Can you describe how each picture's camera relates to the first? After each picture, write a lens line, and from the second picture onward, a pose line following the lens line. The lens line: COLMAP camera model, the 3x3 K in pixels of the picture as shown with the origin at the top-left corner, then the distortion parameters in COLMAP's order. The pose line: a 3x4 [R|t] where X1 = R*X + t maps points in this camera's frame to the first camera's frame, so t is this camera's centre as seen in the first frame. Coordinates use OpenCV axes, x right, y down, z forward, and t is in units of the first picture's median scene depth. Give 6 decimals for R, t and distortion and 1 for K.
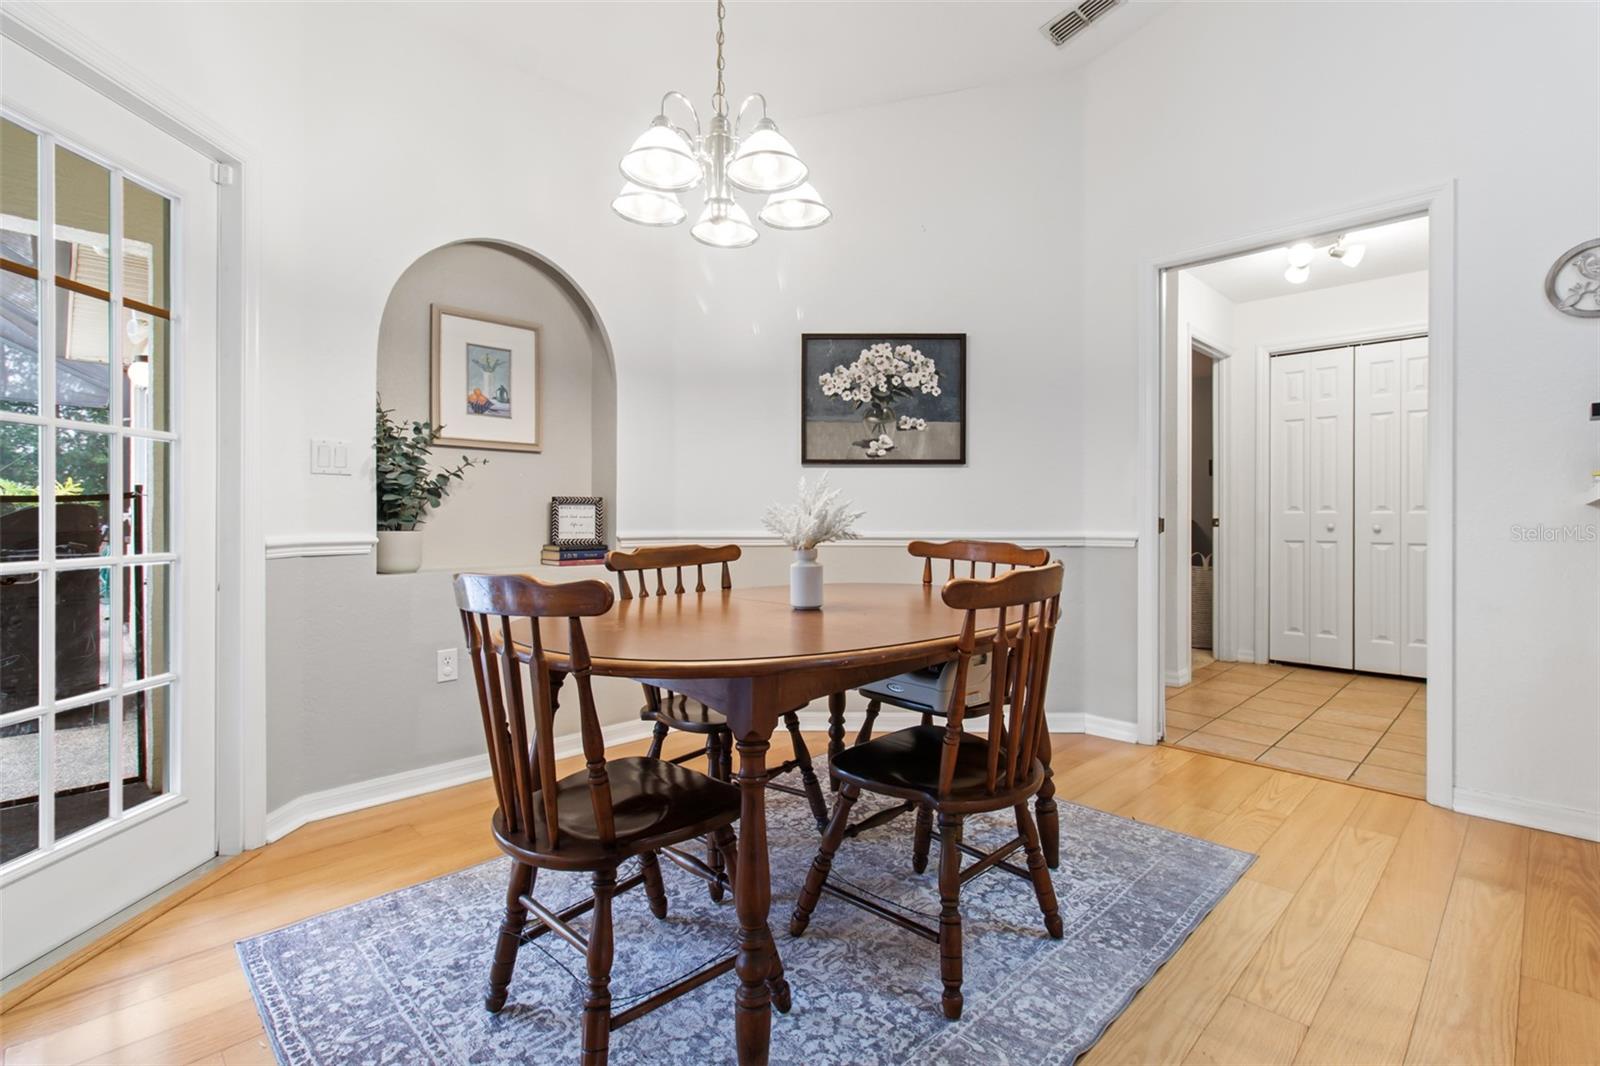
lens RADIAL K [[746.0, 0, 811.0], [0, 746.0, 522.4], [0, 0, 1]] dist [0.002721, -0.001059]
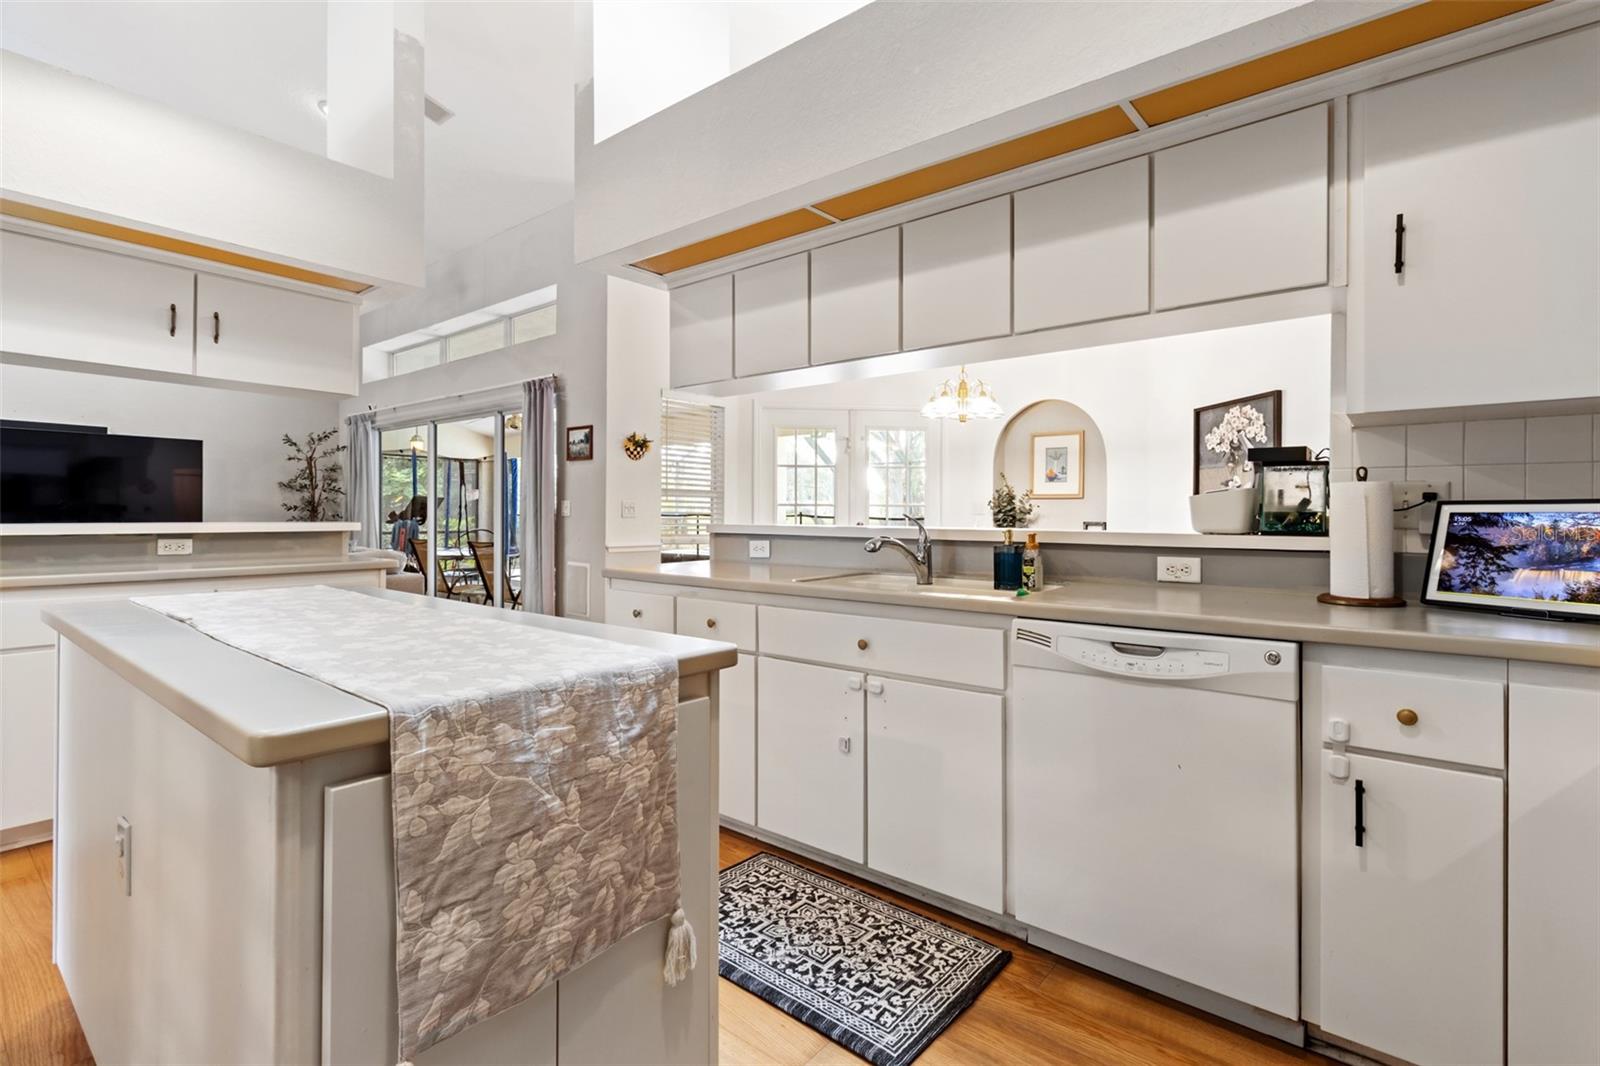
lens RADIAL K [[746.0, 0, 811.8], [0, 746.0, 517.6], [0, 0, 1]] dist [0.002721, -0.001059]
pose [[0.112730, 0.003481, -0.993620, 1.326419], [-0.008919, 0.999957, 0.002491, -0.040312], [0.993586, 0.008581, 0.112756, 0.106468]]
